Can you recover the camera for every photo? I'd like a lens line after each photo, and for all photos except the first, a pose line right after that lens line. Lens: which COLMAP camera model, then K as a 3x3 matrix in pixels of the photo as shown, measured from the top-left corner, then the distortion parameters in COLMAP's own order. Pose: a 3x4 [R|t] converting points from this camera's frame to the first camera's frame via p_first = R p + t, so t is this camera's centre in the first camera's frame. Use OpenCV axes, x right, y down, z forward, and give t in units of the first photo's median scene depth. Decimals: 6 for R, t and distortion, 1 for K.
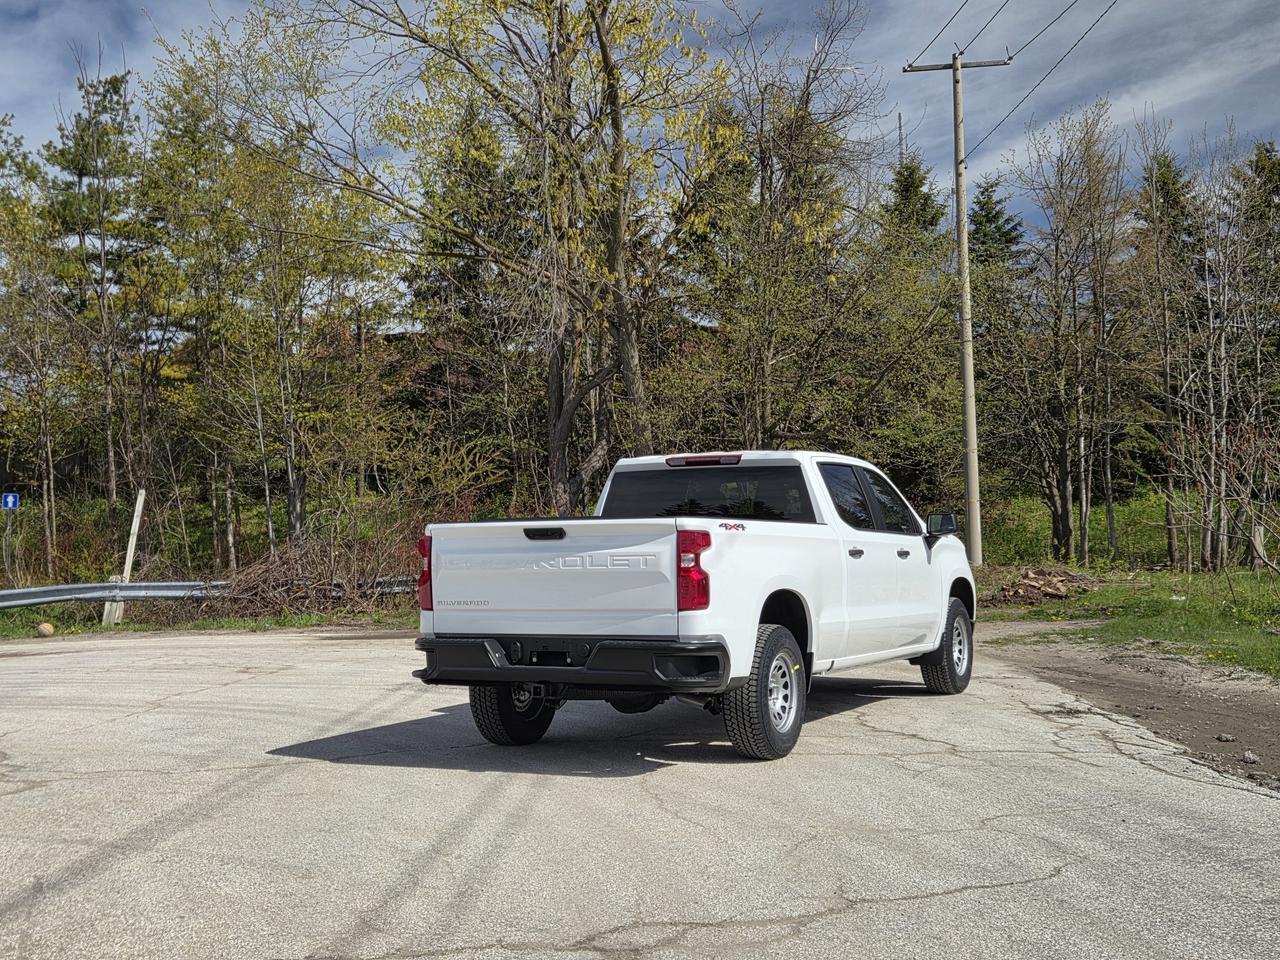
lens RADIAL K [[1597.2, 0, 585.5], [0, 1597.2, 485.8], [0, 0, 1]] dist [0.121916, 0.000000]
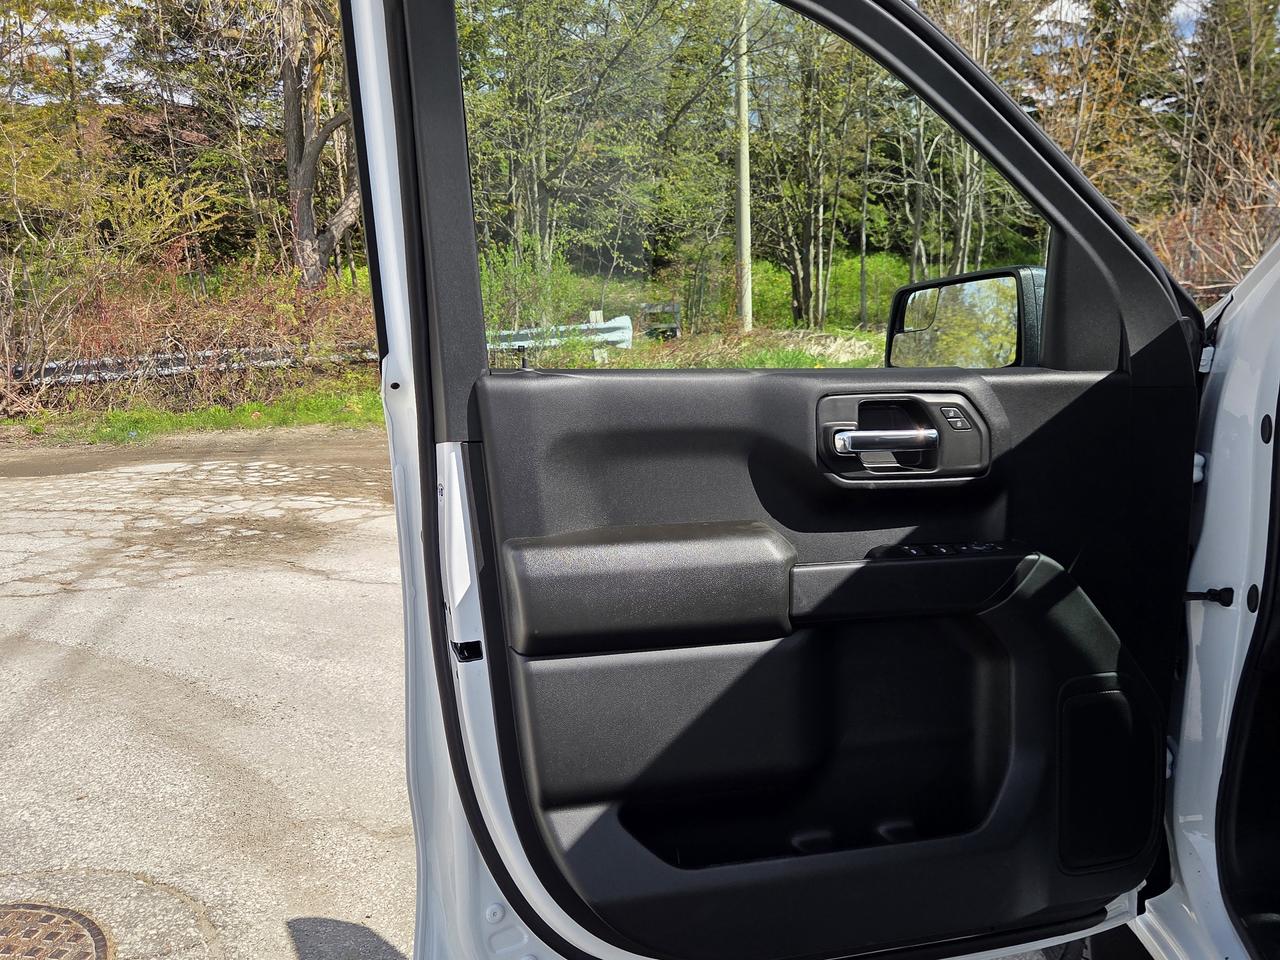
lens RADIAL K [[1094.1, 0, 640.0], [0, 1094.1, 485.7], [0, 0, 1]] dist [0.077537, -0.062344]
pose [[0.964233, -0.049069, 0.260474, -0.013598], [-0.004143, 0.979804, 0.199918, 0.027672], [-0.265023, -0.193846, 0.944556, 1.168655]]
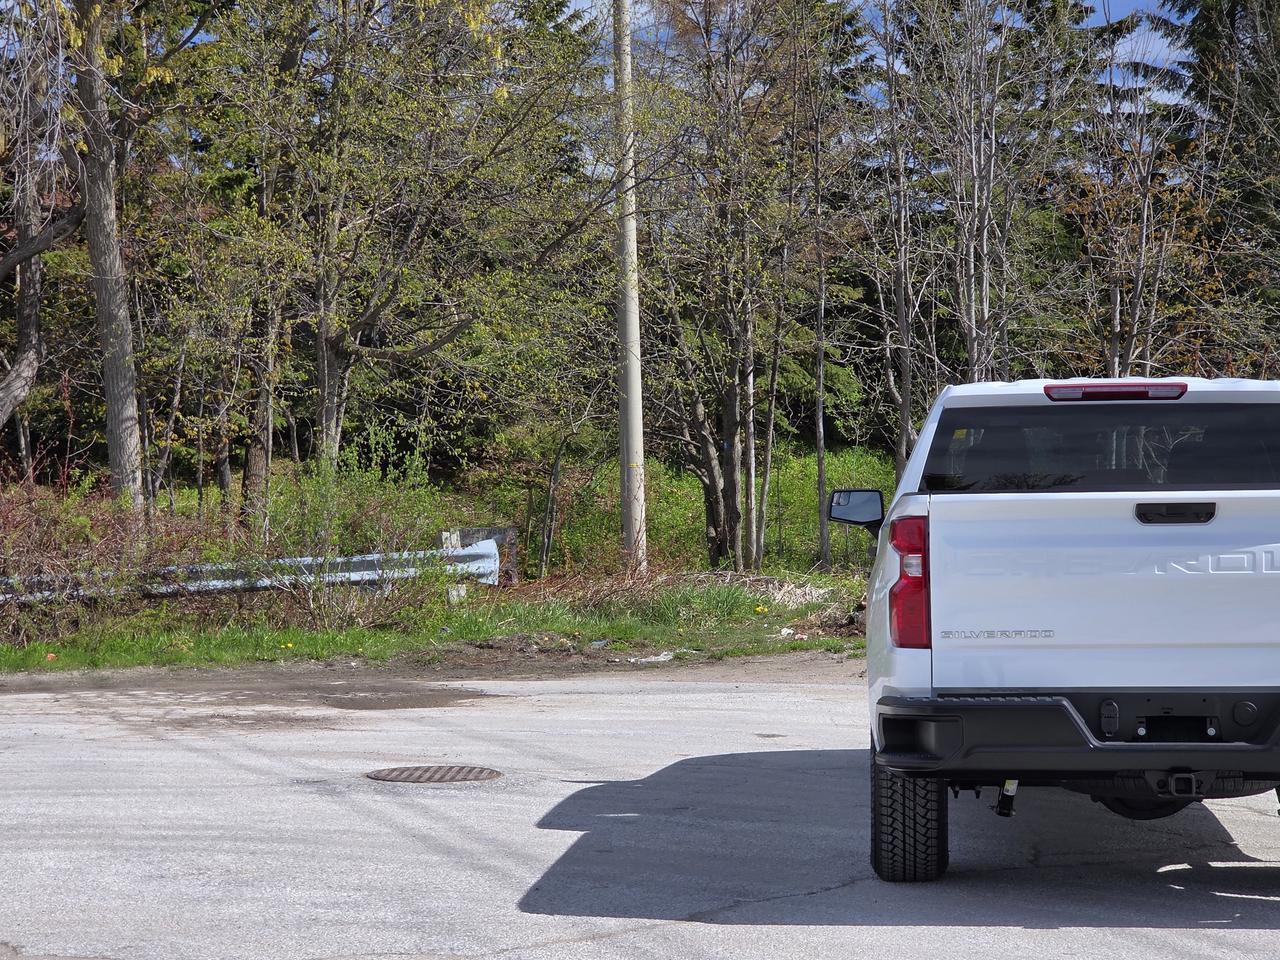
lens RADIAL K [[2689.4, 0, 554.0], [0, 2689.4, 458.2], [0, 0, 1]] dist [0.002659, 0.000000]
pose [[0.935487, 0.013810, 0.353092, -0.506230], [-0.016279, 0.999859, 0.004023, 0.008654], [-0.352987, -0.009511, 0.935580, 0.149351]]
